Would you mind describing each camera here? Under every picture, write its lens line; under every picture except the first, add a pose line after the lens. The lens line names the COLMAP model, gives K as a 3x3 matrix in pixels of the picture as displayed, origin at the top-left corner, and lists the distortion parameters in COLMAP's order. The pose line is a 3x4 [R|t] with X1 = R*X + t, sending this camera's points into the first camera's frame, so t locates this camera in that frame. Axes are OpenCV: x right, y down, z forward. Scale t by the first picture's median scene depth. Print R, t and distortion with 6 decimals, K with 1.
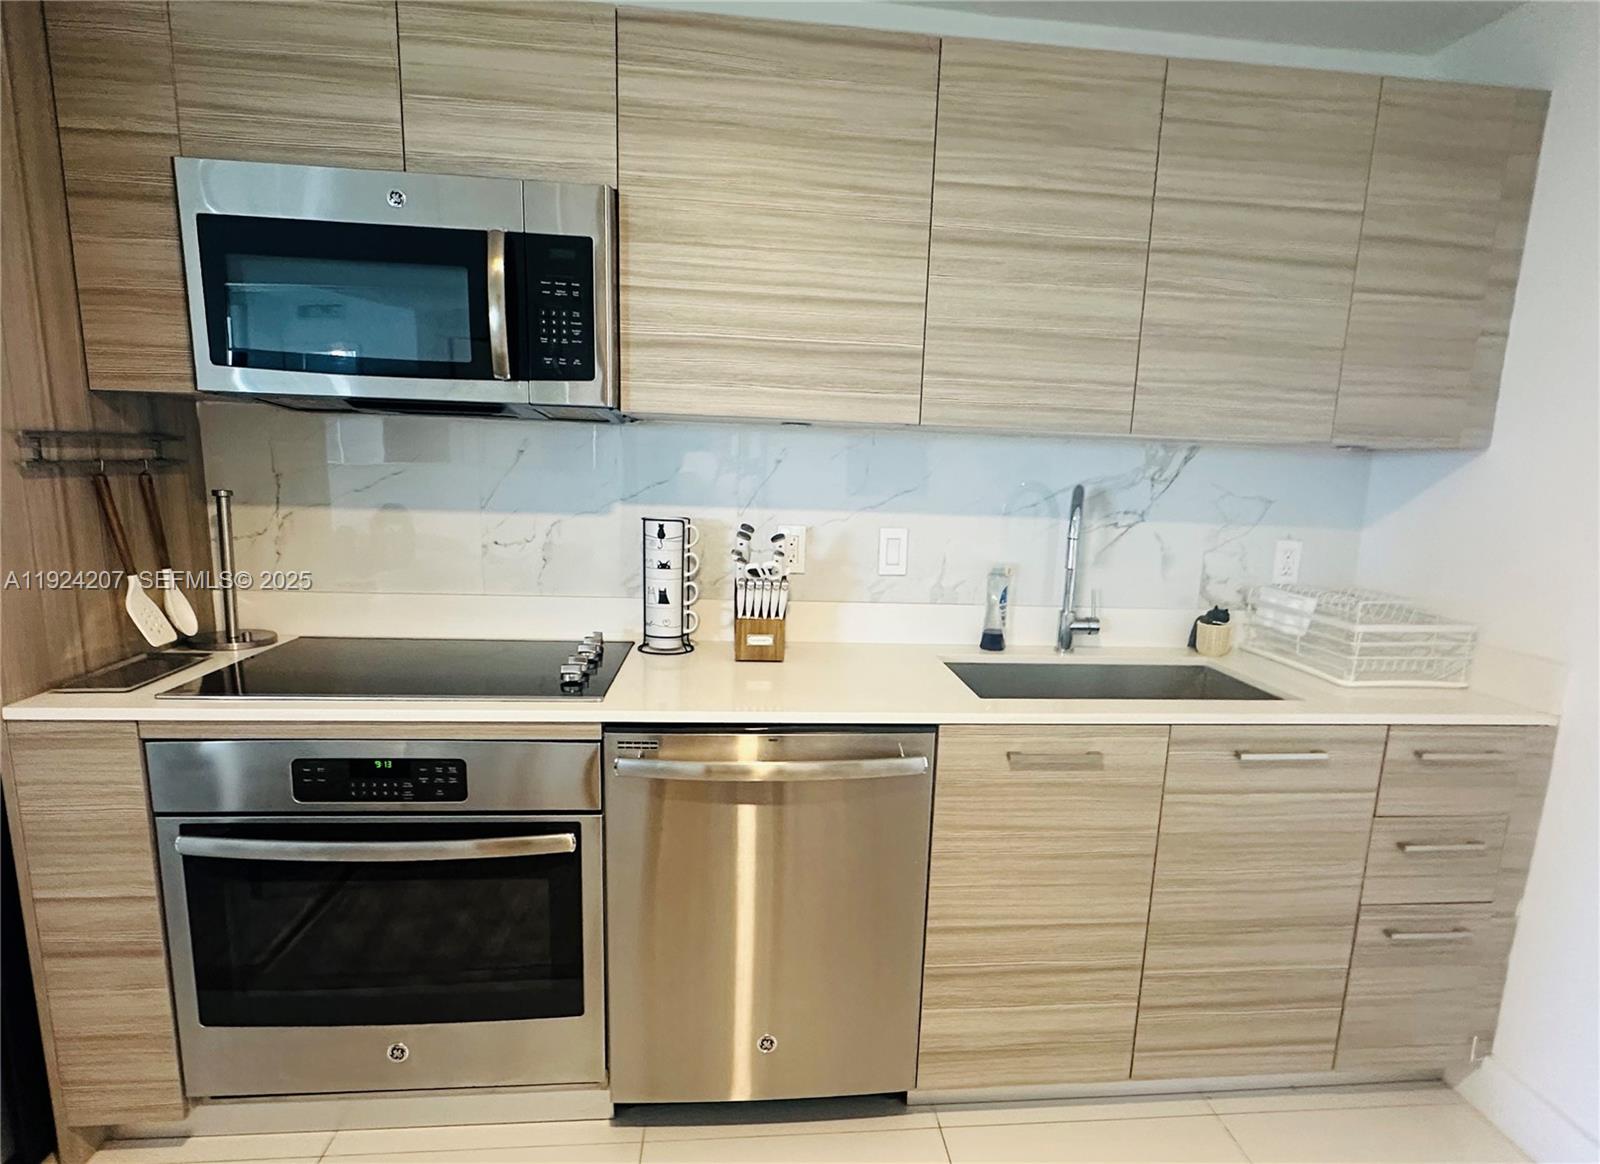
lens RADIAL K [[873.1, 0, 805.8], [0, 873.1, 624.4], [0, 0, 1]] dist [-0.001530, 0.000225]
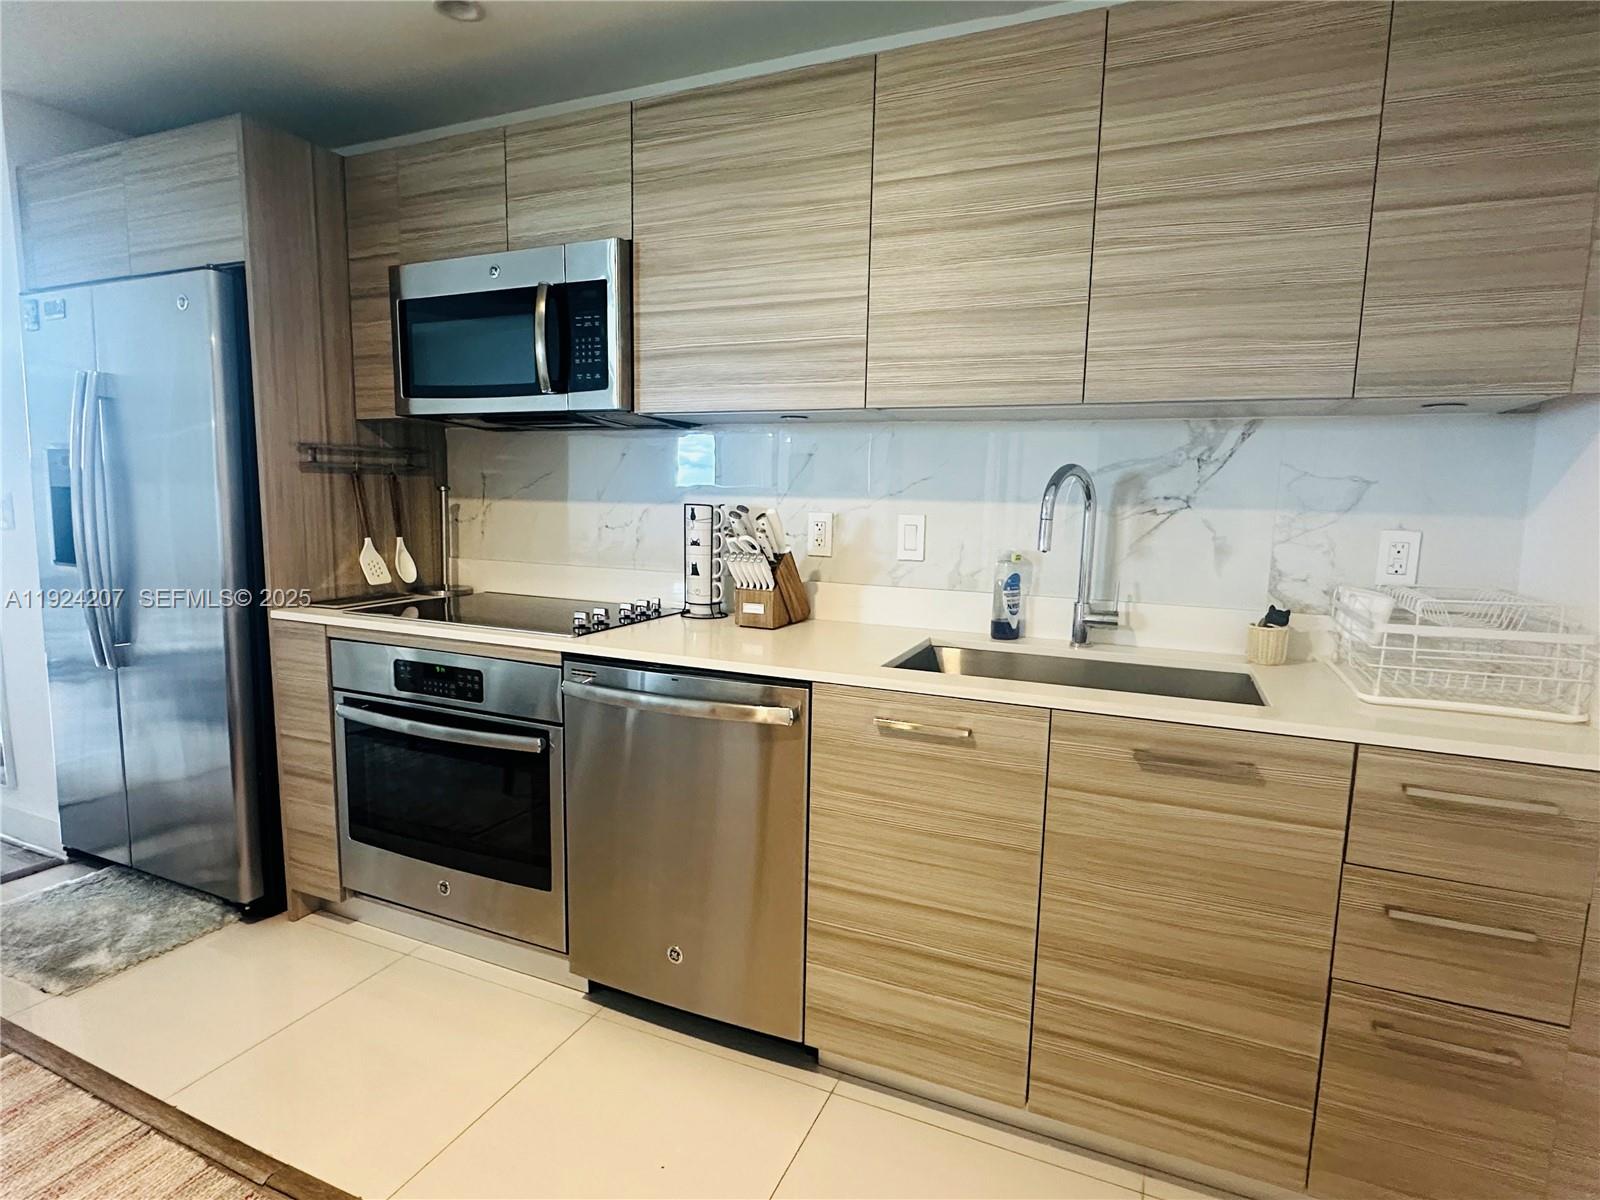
lens RADIAL K [[842.4, 0, 806.4], [0, 842.4, 603.7], [0, 0, 1]] dist [-0.000200, -0.001038]
pose [[0.869501, 0.045538, -0.491828, 0.602298], [-0.080669, 0.995464, -0.050446, 0.067979], [0.487299, 0.083538, 0.869230, 0.095828]]
